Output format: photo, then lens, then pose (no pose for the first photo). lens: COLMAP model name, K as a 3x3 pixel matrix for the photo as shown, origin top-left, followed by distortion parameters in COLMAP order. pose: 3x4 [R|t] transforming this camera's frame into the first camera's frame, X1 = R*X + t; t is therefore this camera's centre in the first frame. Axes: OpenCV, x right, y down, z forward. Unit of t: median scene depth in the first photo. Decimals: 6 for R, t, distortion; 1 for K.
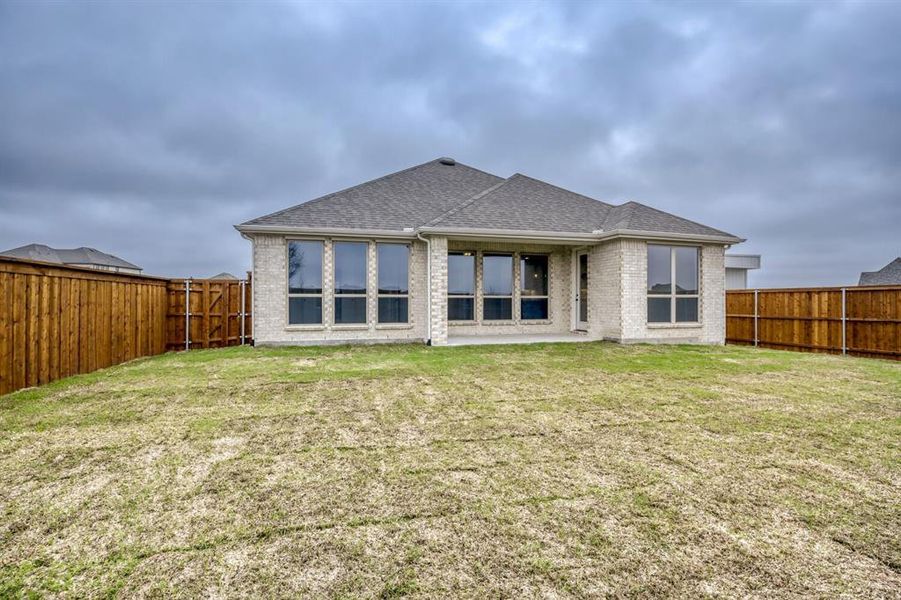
lens RADIAL K [[419.6, 0, 459.3], [0, 419.6, 304.6], [0, 0, 1]] dist [-0.001255, -0.000095]
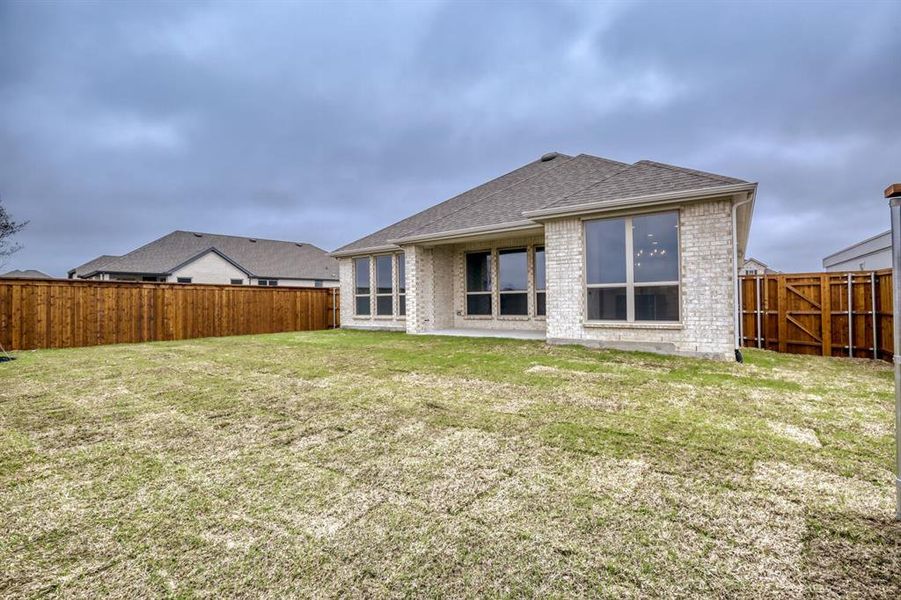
lens RADIAL K [[403.1, 0, 450.5], [0, 403.1, 300.0], [0, 0, 1]] dist [0.001073, 0.000144]
pose [[0.636639, -0.013862, -0.771037, 0.877046], [0.007177, 0.999902, -0.012050, 0.012799], [0.771128, 0.002138, 0.636676, 0.321944]]
